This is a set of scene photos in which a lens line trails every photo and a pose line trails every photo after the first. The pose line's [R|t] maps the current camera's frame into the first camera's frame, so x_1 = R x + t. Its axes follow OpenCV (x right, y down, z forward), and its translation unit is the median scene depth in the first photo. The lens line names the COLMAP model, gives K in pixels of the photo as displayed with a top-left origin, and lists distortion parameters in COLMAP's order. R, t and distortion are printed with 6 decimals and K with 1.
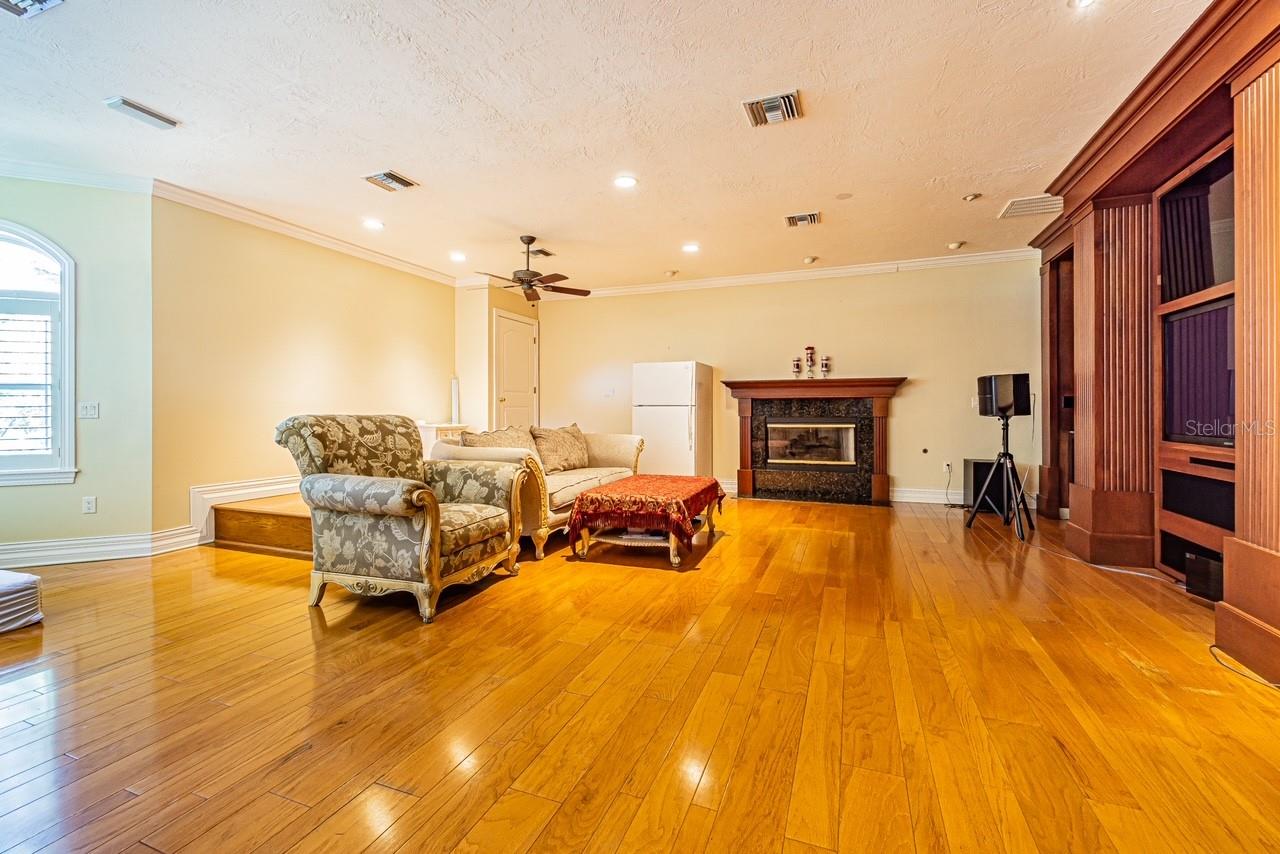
lens RADIAL K [[553.2, 0, 629.2], [0, 553.2, 414.8], [0, 0, 1]] dist [-0.002752, -0.000157]
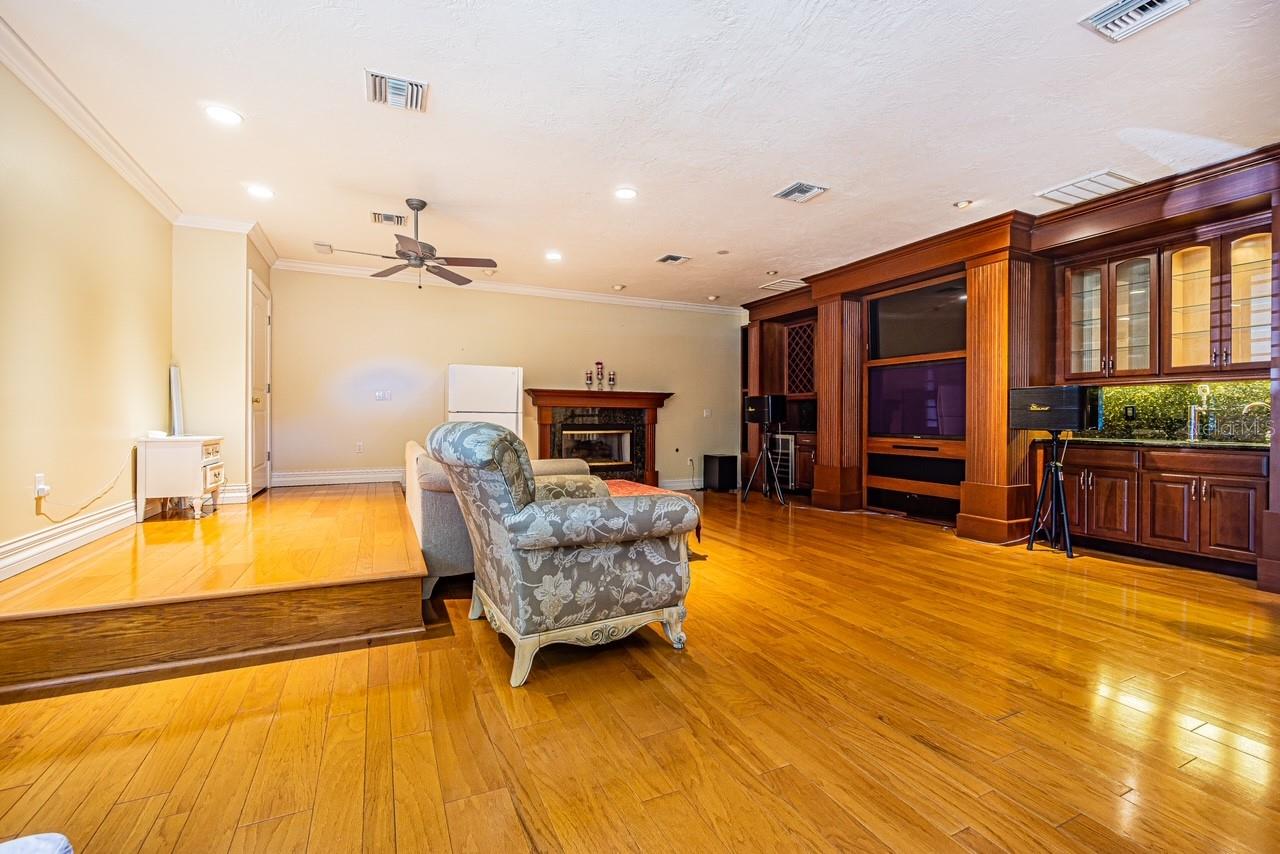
lens RADIAL K [[553.2, 0, 632.2], [0, 553.2, 425.0], [0, 0, 1]] dist [-0.002752, -0.000157]
pose [[0.679770, -0.003210, 0.733419, -0.986564], [-0.000201, 0.999990, 0.004564, 0.000395], [-0.733426, -0.003250, 0.679762, 0.392236]]
